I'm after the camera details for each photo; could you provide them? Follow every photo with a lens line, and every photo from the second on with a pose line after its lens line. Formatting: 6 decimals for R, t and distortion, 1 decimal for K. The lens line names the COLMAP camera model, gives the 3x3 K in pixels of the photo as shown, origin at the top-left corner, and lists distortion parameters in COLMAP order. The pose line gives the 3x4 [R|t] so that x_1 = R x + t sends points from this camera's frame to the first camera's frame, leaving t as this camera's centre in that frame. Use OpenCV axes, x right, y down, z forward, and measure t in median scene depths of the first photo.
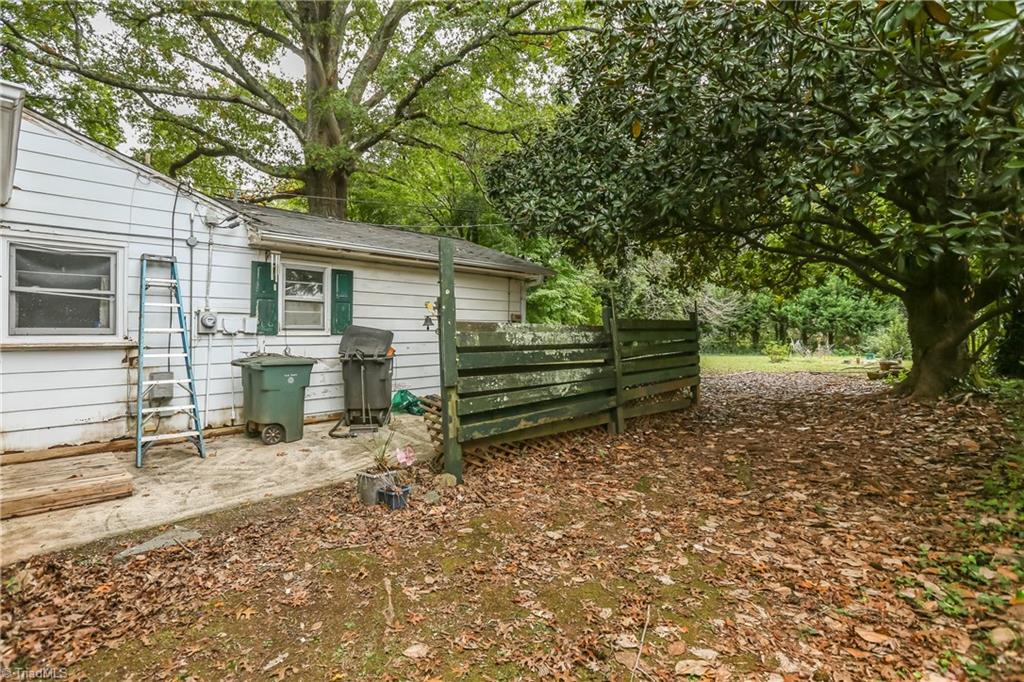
lens RADIAL K [[477.2, 0, 515.2], [0, 477.2, 336.1], [0, 0, 1]] dist [0.003456, 0.000921]
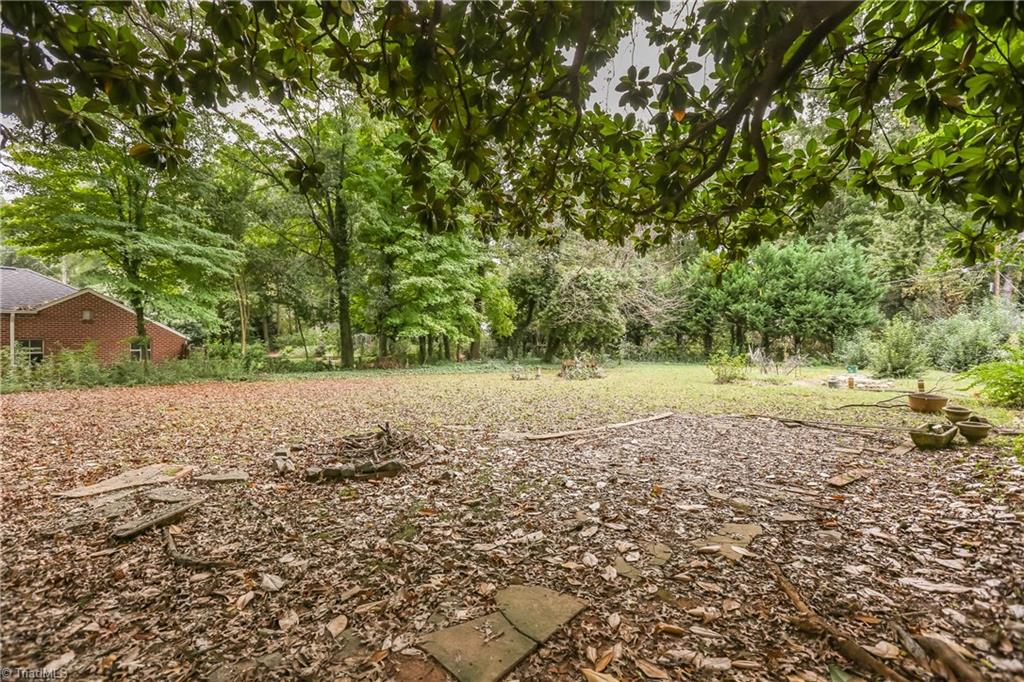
lens RADIAL K [[477.2, 0, 509.0], [0, 477.2, 341.3], [0, 0, 1]] dist [0.003456, 0.000921]
pose [[0.998637, 0.002081, 0.052145, 0.140426], [-0.002376, 0.999982, 0.005597, -0.002807], [-0.052132, -0.005713, 0.998624, 0.235670]]
